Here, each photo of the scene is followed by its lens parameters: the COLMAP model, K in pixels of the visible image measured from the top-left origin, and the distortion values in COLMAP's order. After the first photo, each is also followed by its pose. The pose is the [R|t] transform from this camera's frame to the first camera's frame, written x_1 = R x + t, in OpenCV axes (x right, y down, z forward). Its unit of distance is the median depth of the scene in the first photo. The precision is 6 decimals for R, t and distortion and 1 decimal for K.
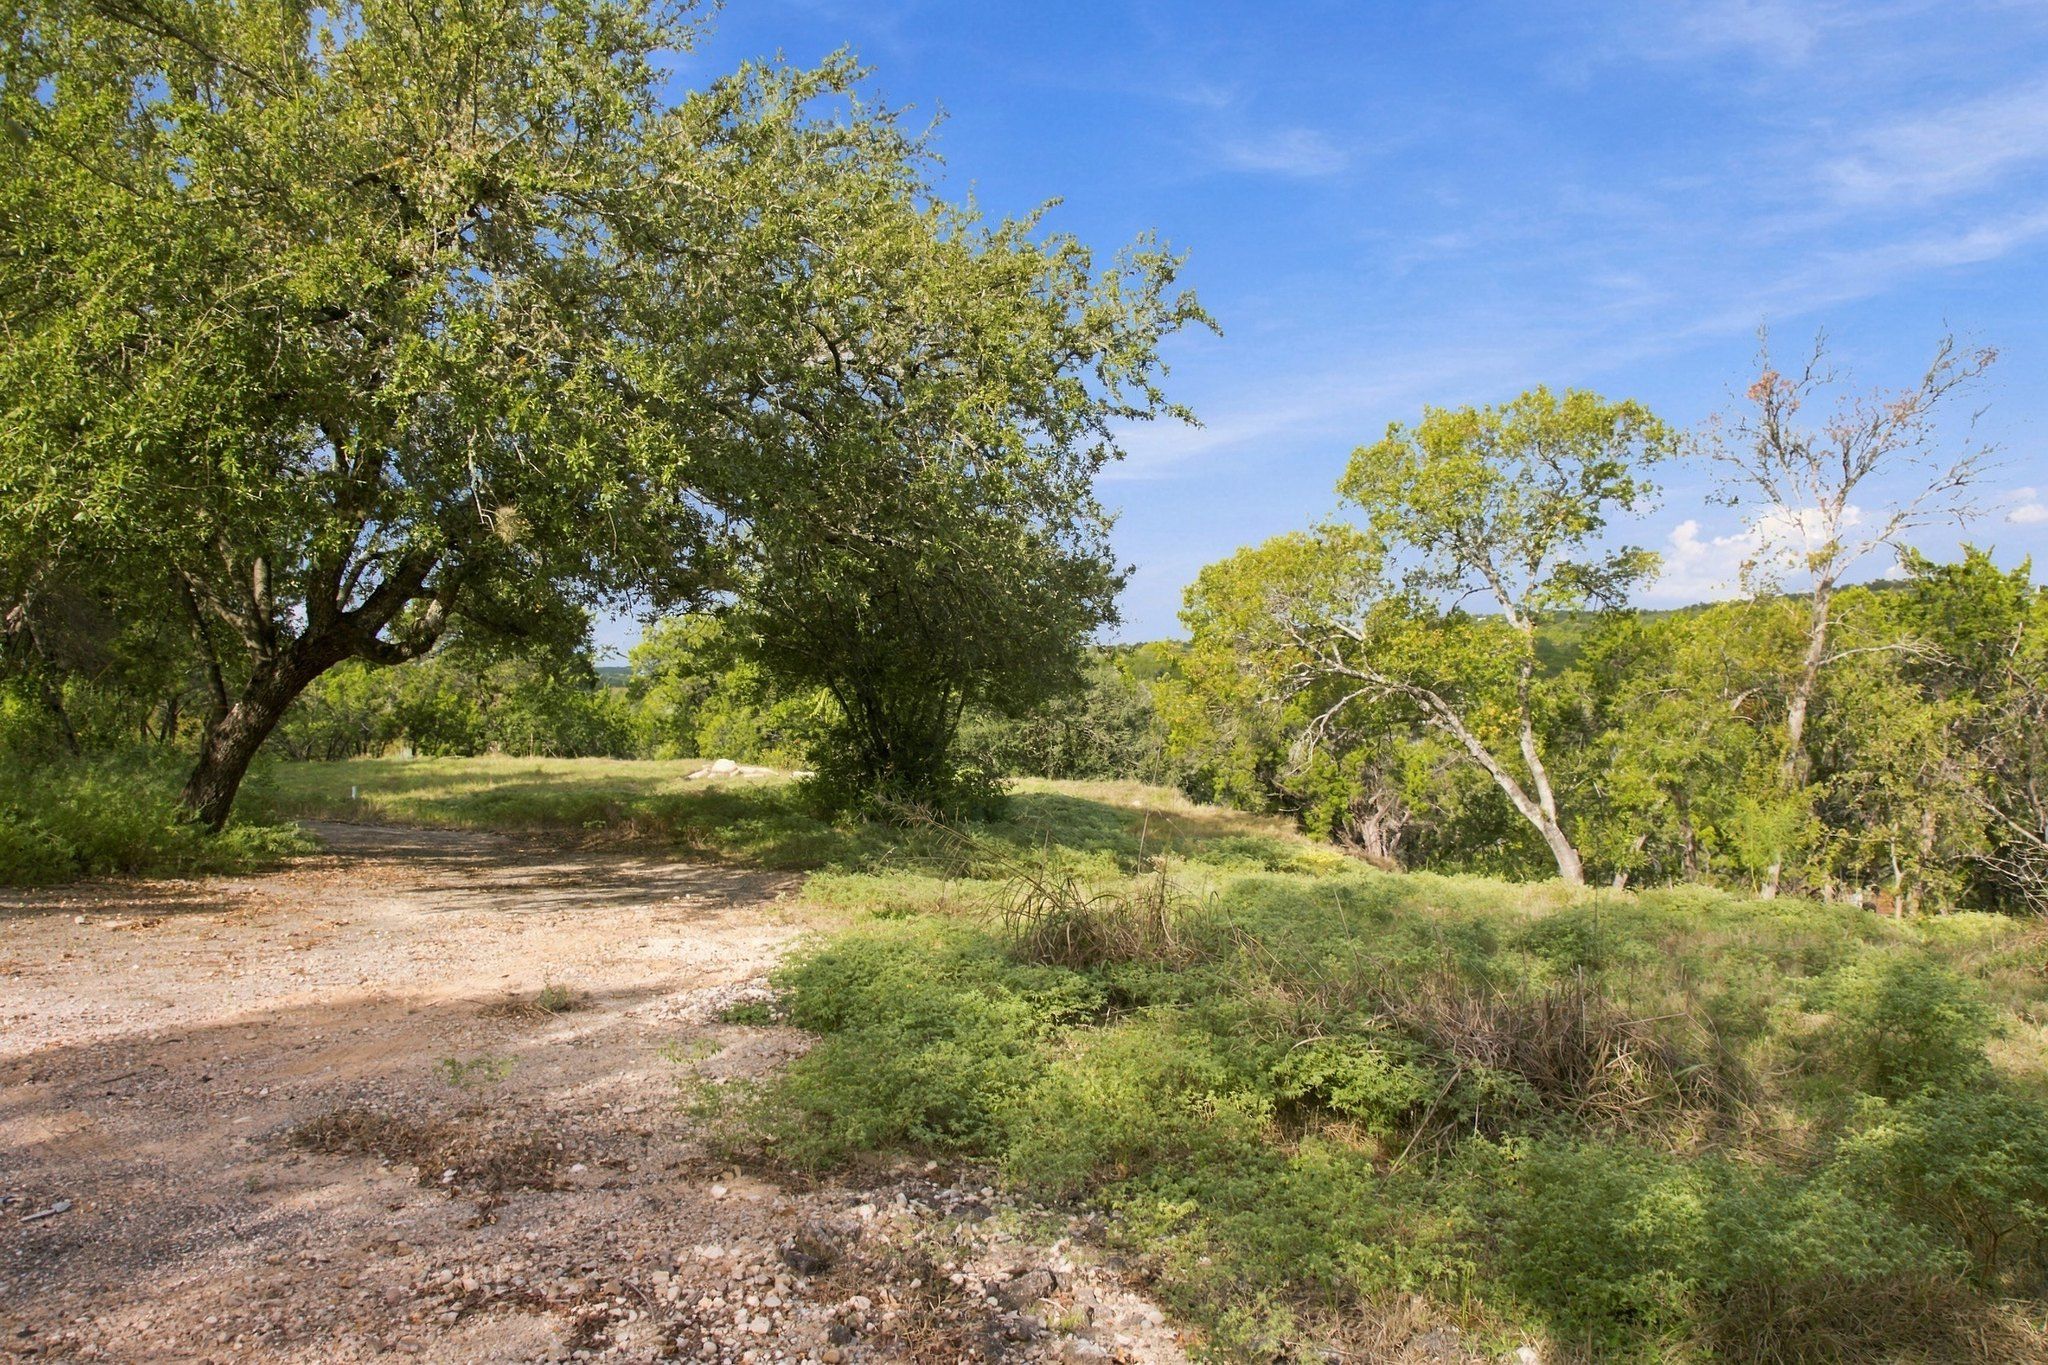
lens RADIAL K [[1366.3, 0, 1038.8], [0, 1366.3, 700.7], [0, 0, 1]] dist [-0.001642, -0.001314]
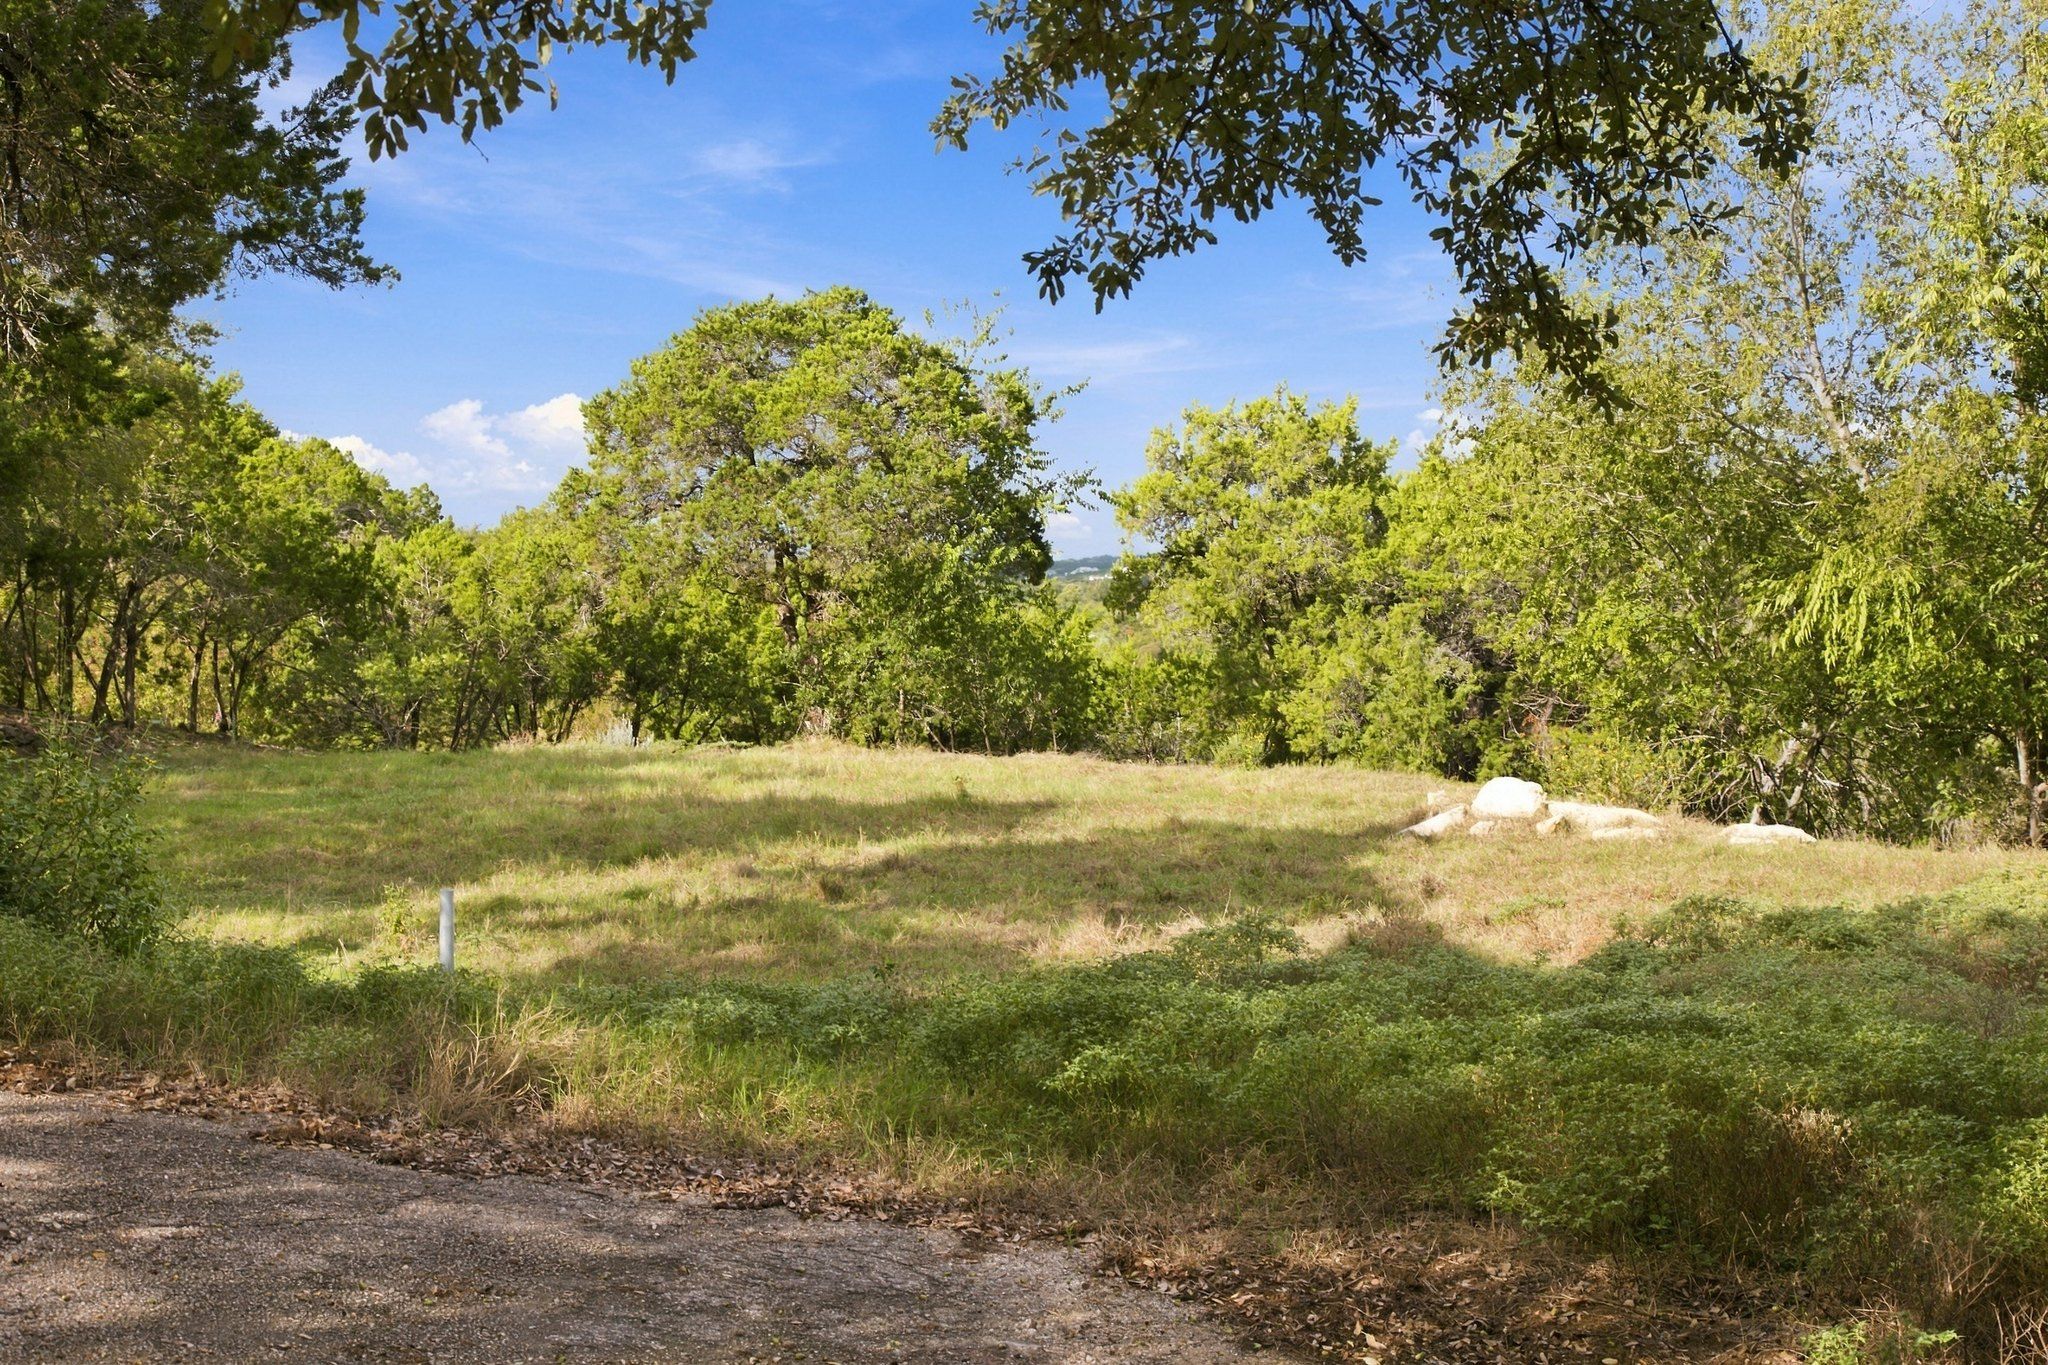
lens RADIAL K [[2810.1, 0, 1021.1], [0, 2810.1, 676.7], [0, 0, 1]] dist [-0.053445, 0.000000]
pose [[0.958193, 0.012637, -0.285843, -0.093901], [-0.007901, 0.999812, 0.017714, 0.004704], [0.286013, -0.014715, 0.958113, 0.199375]]
